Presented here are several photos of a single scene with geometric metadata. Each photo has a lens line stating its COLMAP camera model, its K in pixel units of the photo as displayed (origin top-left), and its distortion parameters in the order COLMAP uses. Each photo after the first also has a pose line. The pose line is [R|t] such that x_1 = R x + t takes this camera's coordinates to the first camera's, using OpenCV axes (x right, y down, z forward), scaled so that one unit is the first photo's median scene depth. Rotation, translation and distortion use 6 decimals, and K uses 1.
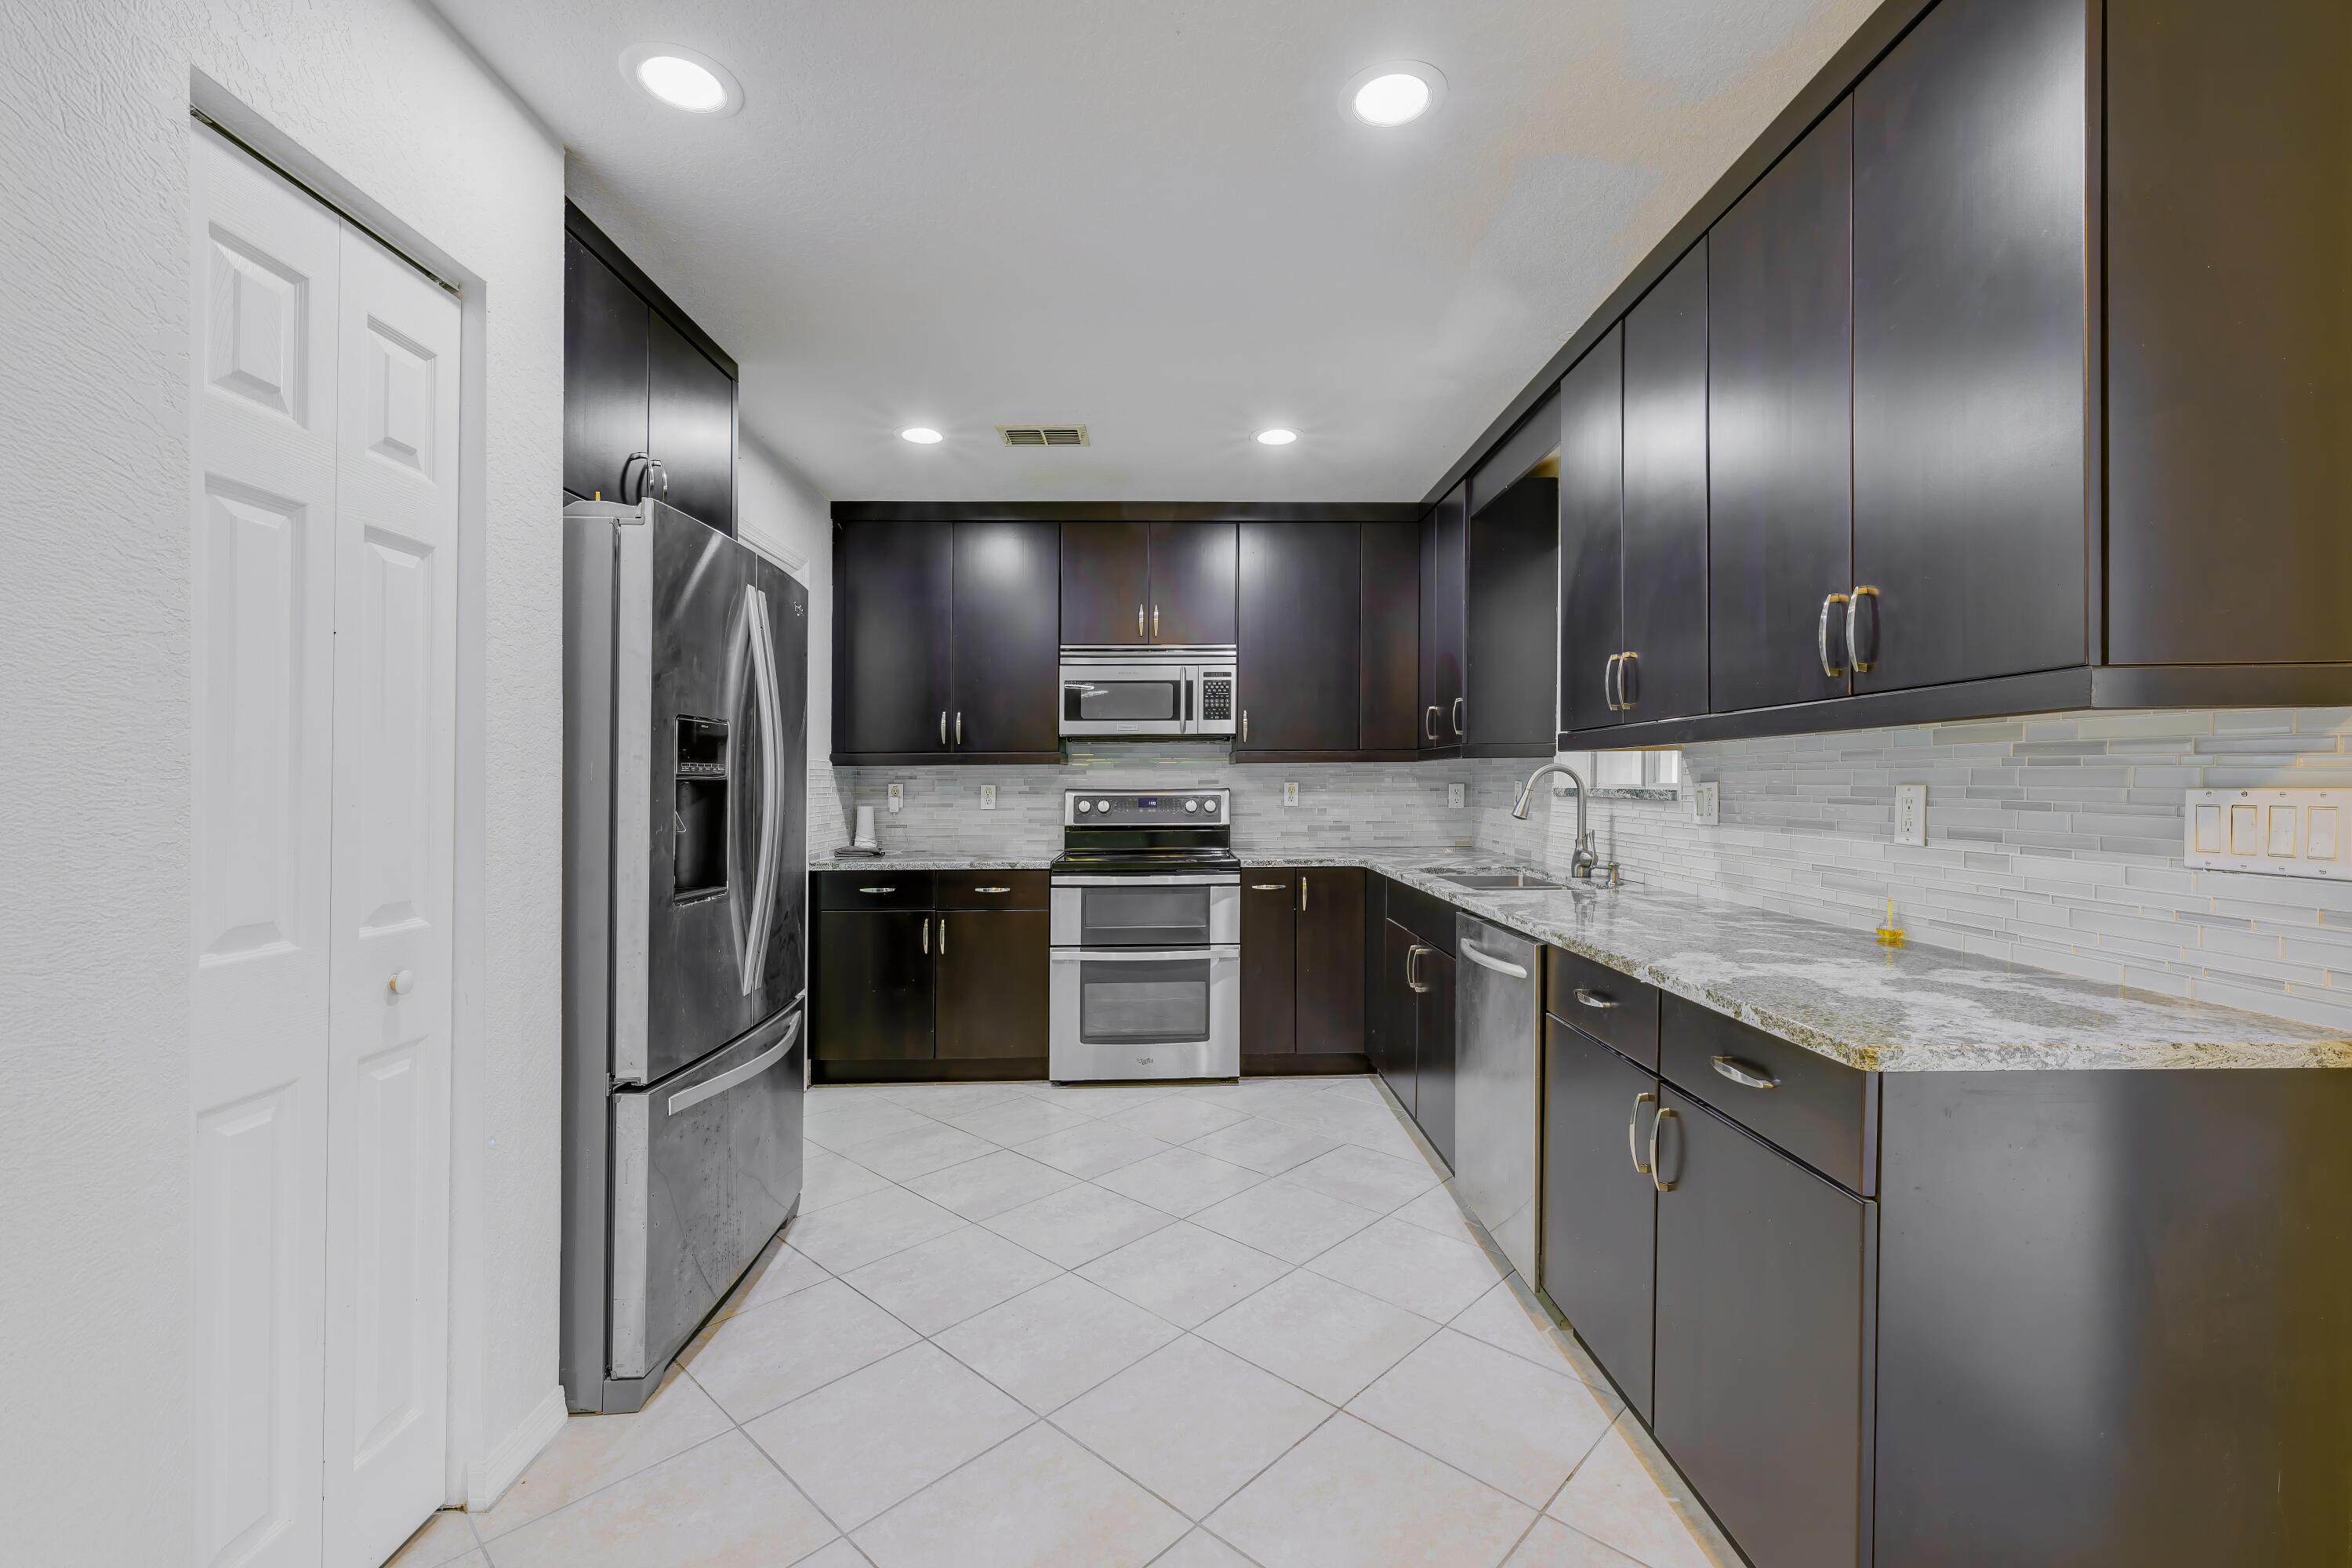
lens RADIAL K [[958.7, 0, 1170.7], [0, 958.7, 770.2], [0, 0, 1]] dist [-0.000629, 0.000892]
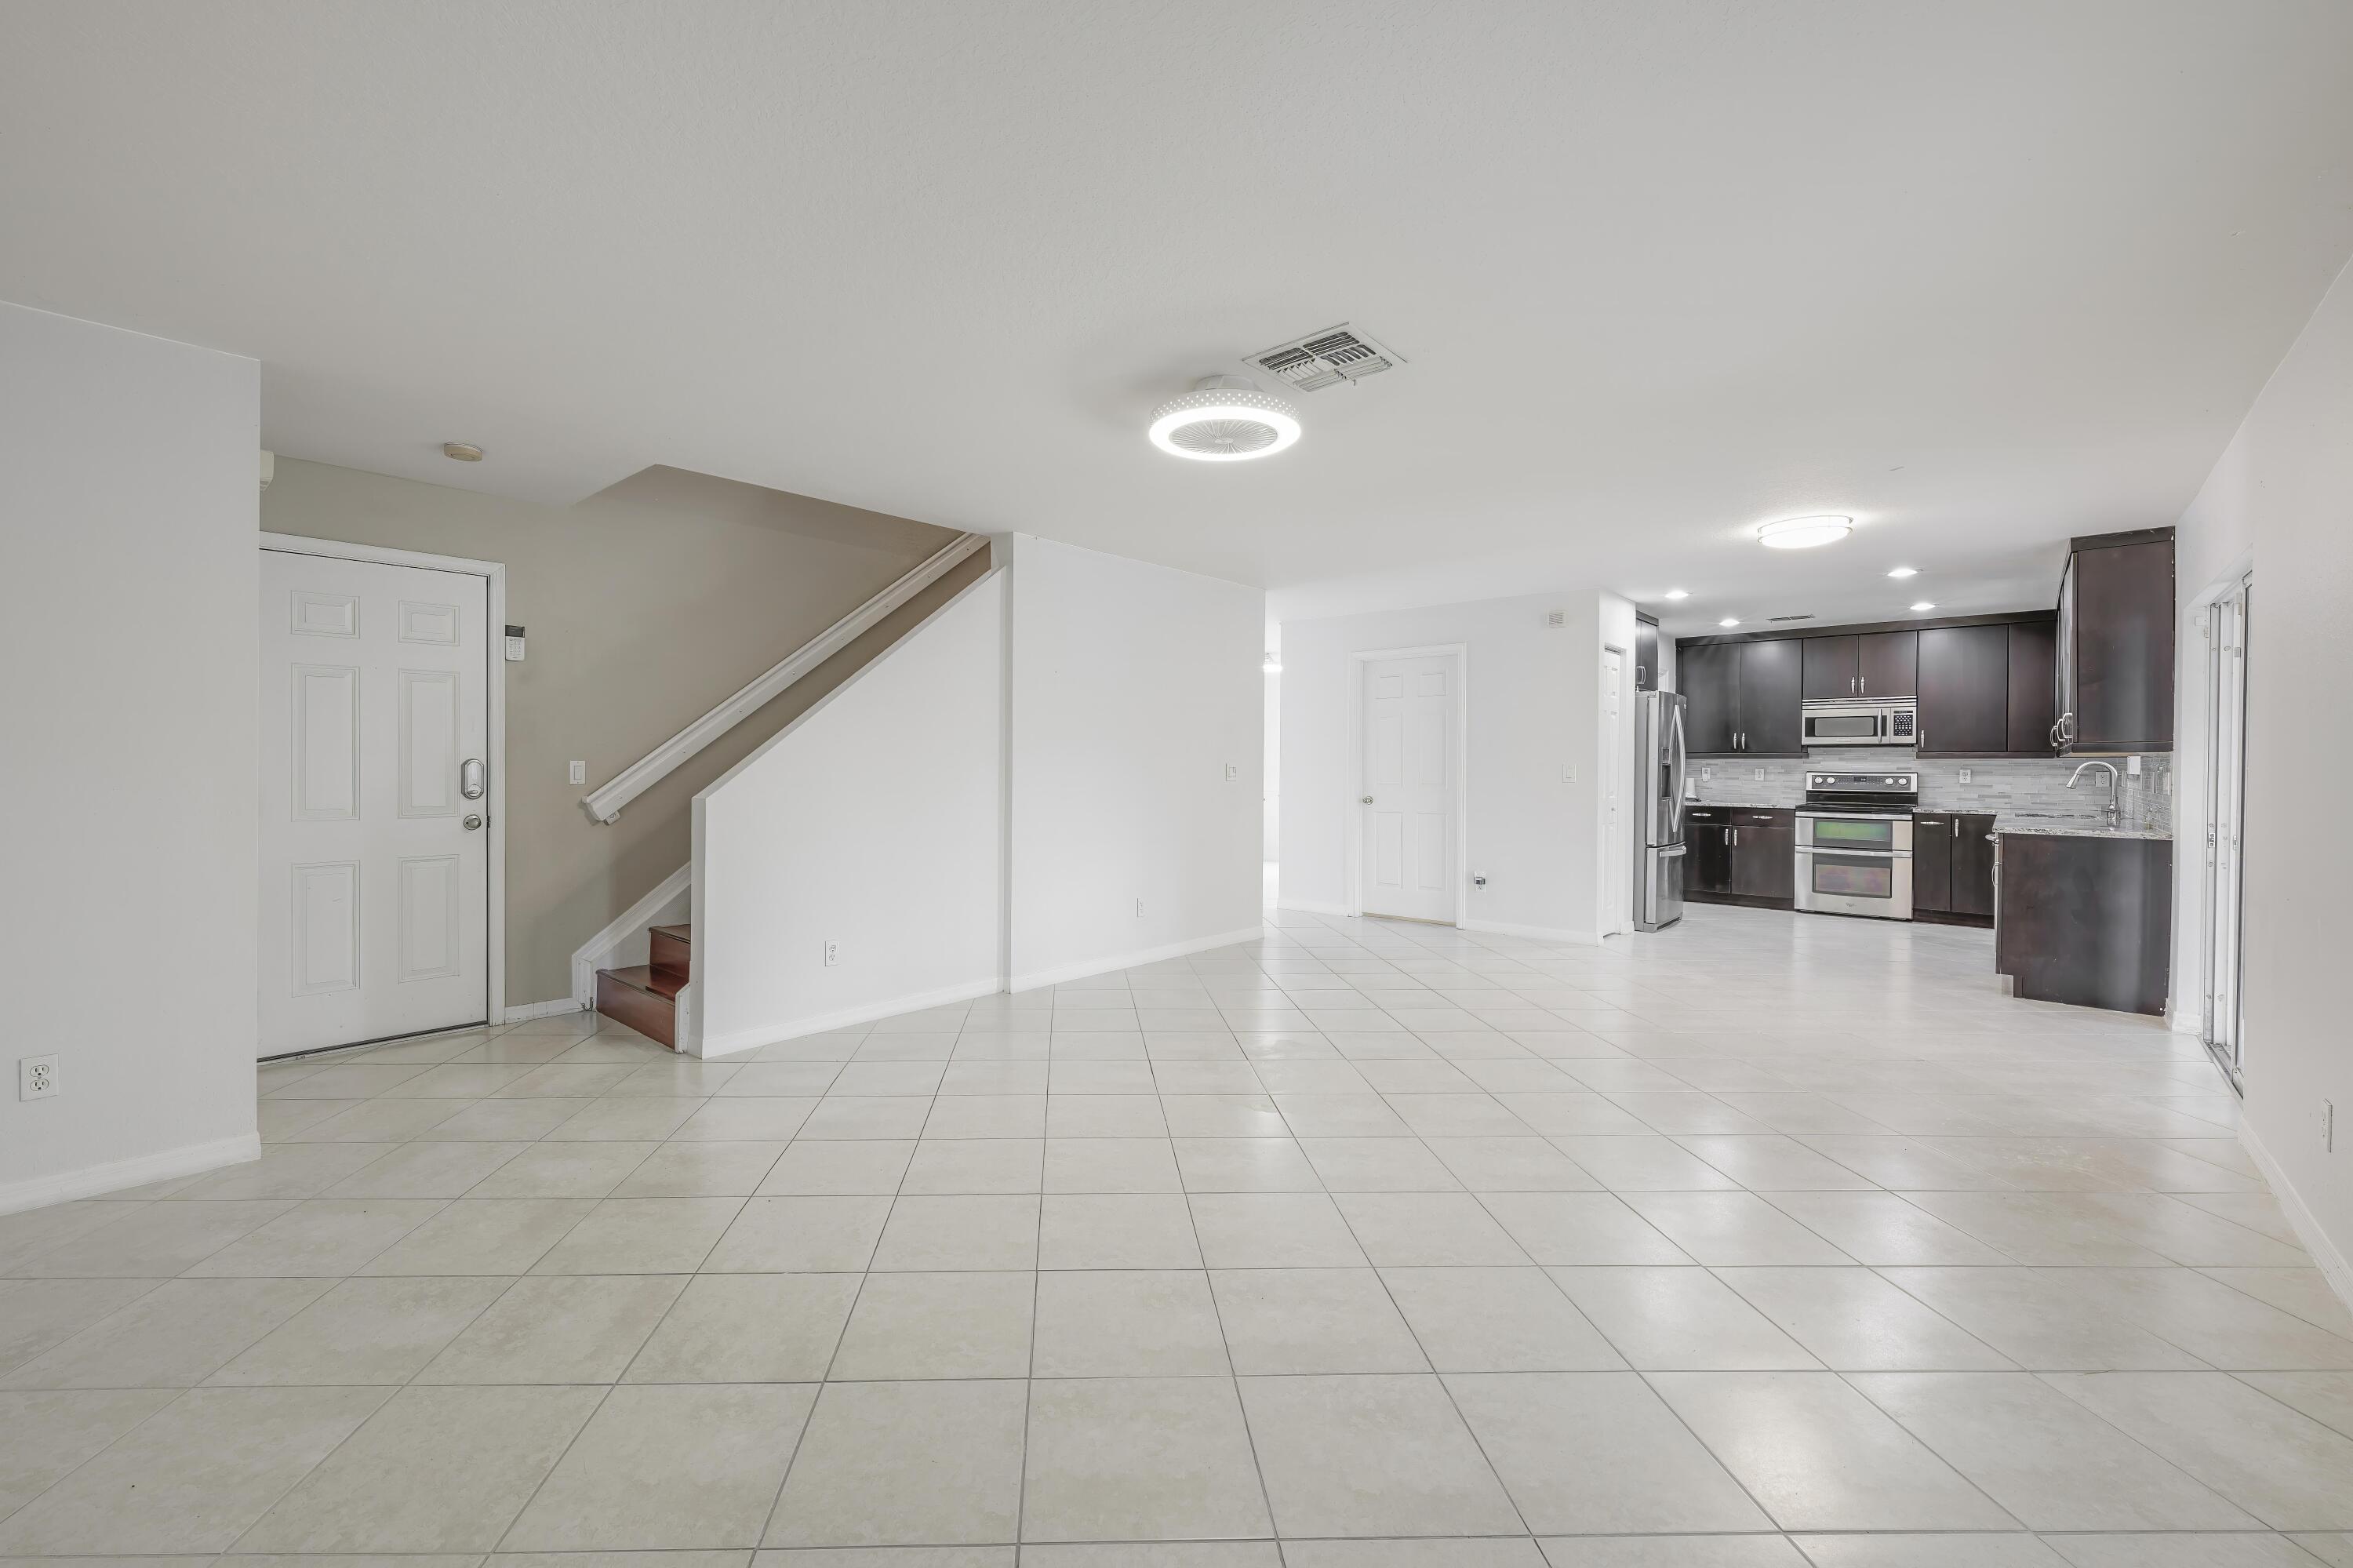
lens RADIAL K [[959.1, 0, 1109.7], [0, 959.1, 756.2], [0, 0, 1]] dist [-0.000629, 0.000892]
pose [[0.716204, 0.004172, -0.697879, 0.263455], [-0.002621, 0.999991, 0.003288, -0.015271], [0.697886, -0.000525, 0.716208, -1.549345]]
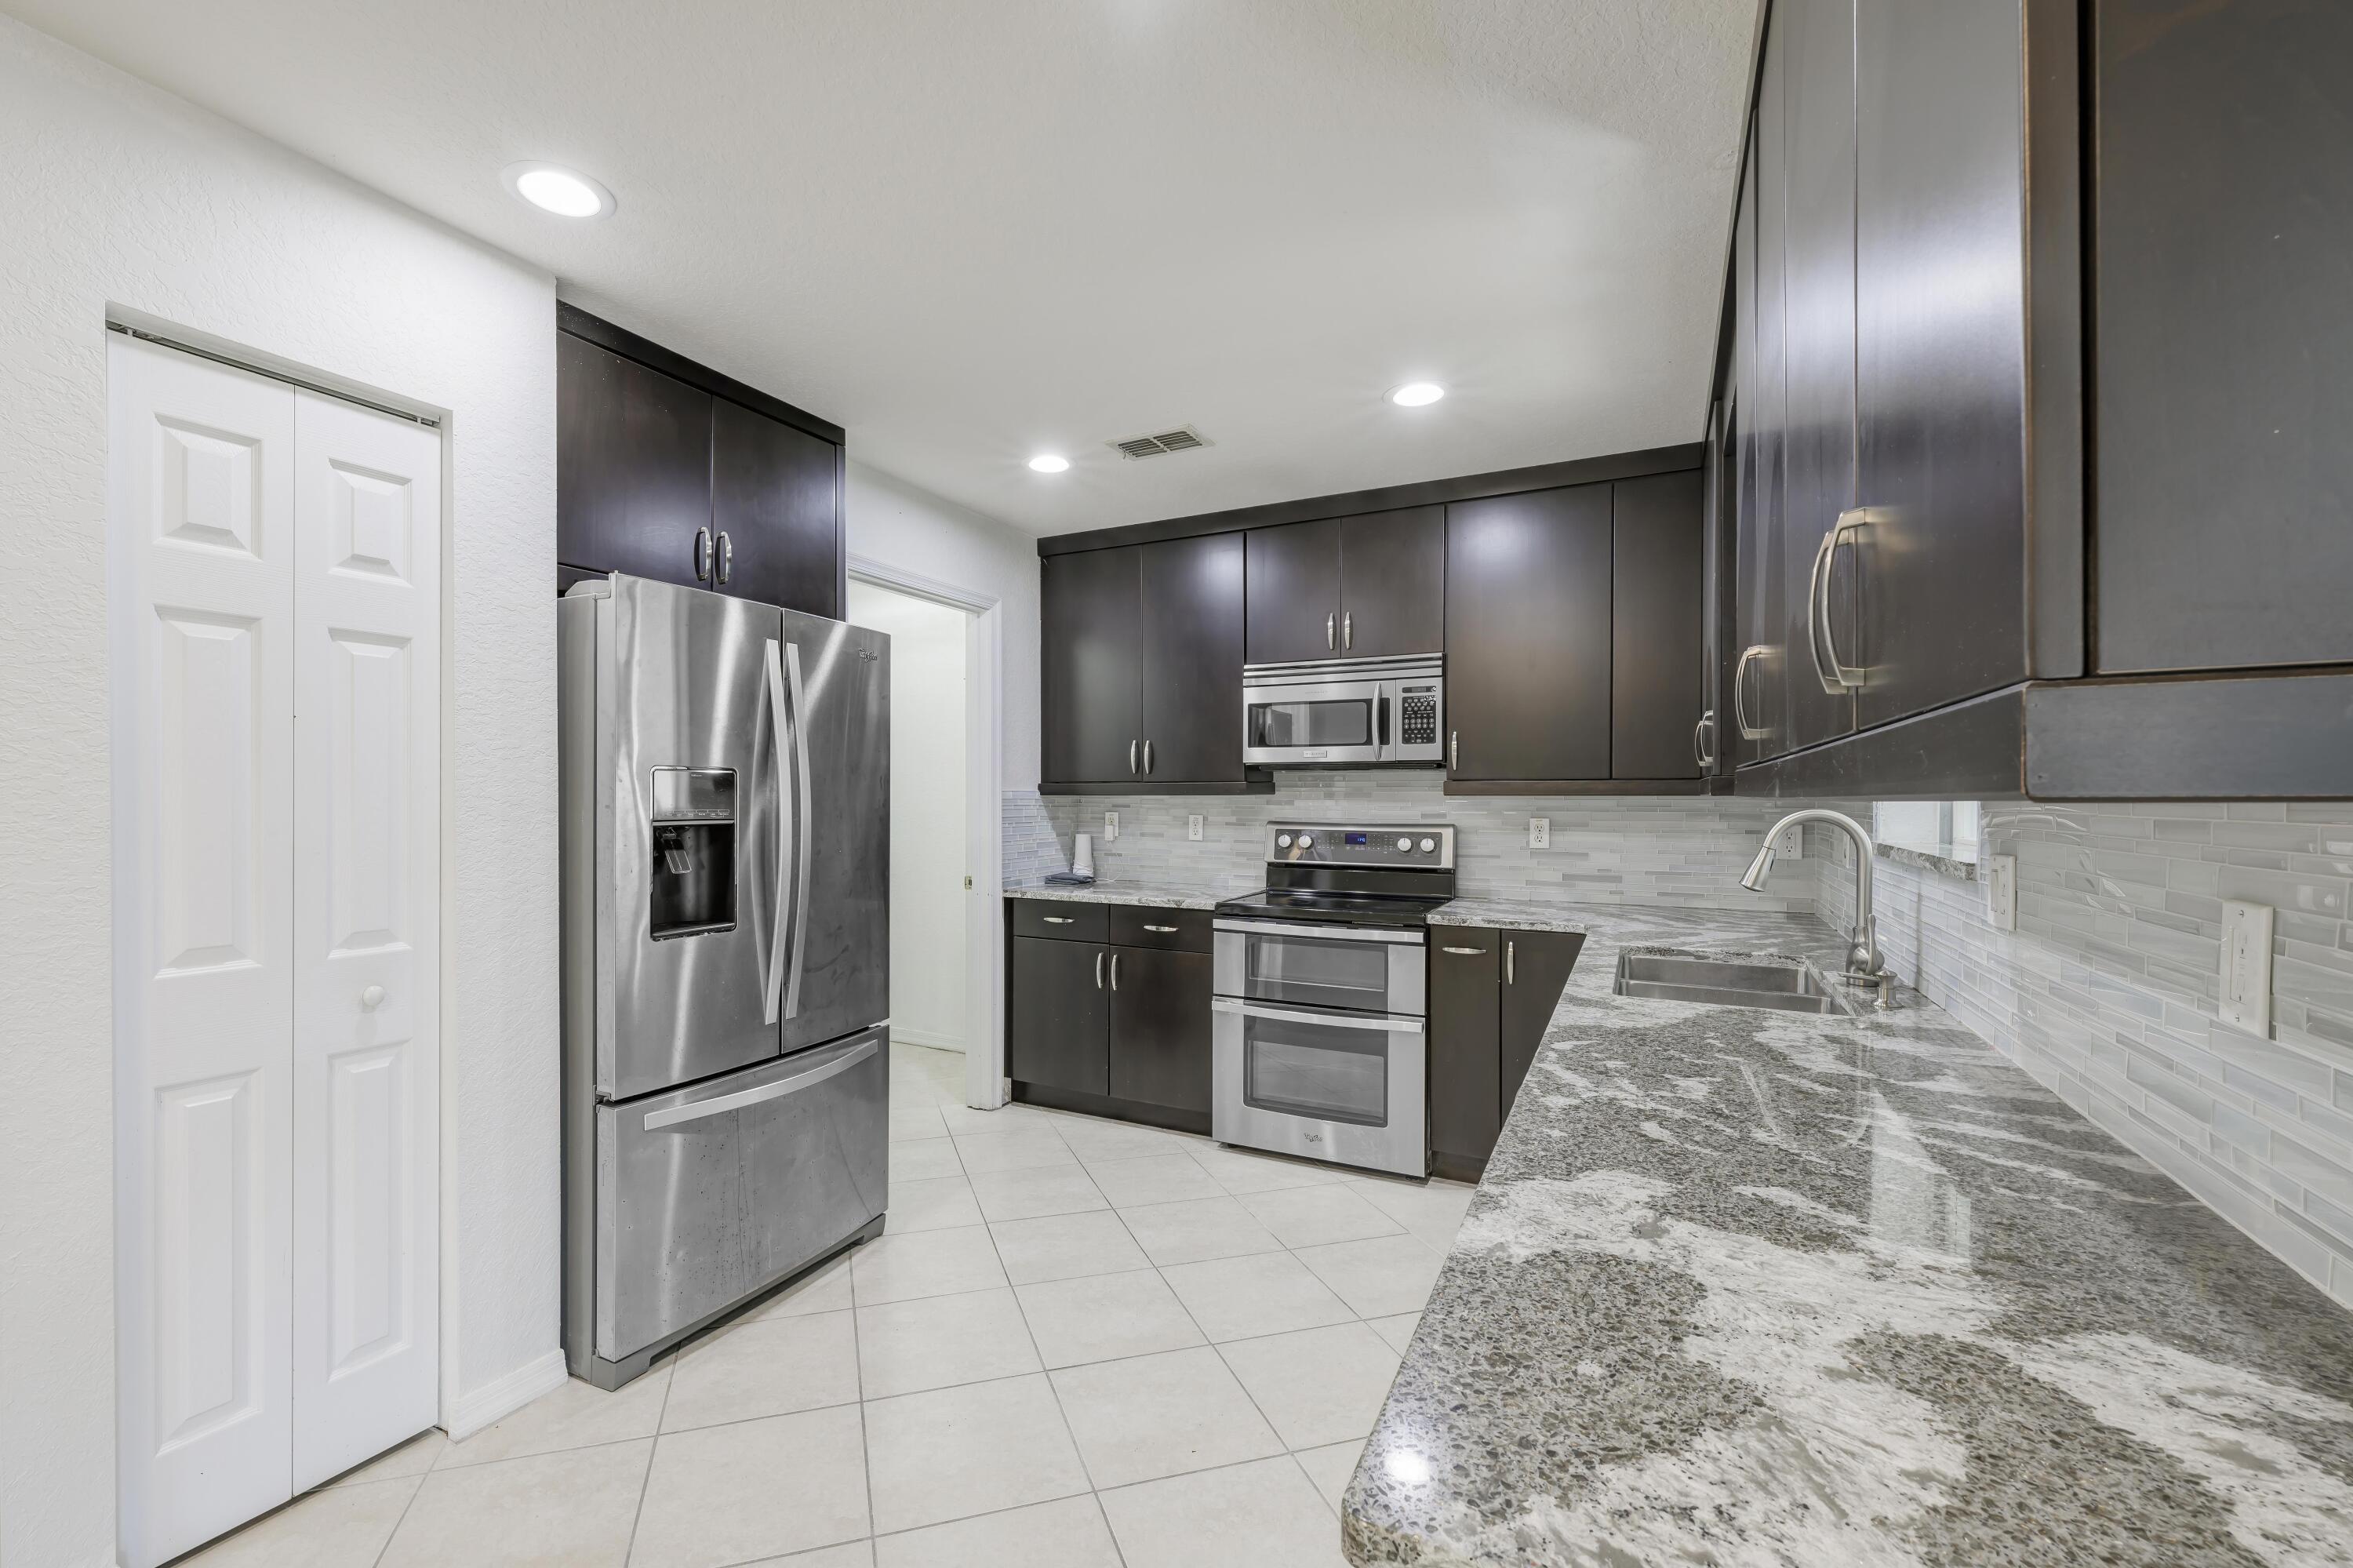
lens RADIAL K [[959.1, 0, 1133.7], [0, 959.1, 783.7], [0, 0, 1]] dist [-0.000629, 0.000892]
pose [[0.872790, 0.001999, -0.488091, 0.253261], [-0.000598, 0.999995, 0.003026, -0.021363], [0.488095, -0.002349, 0.872787, 0.156780]]
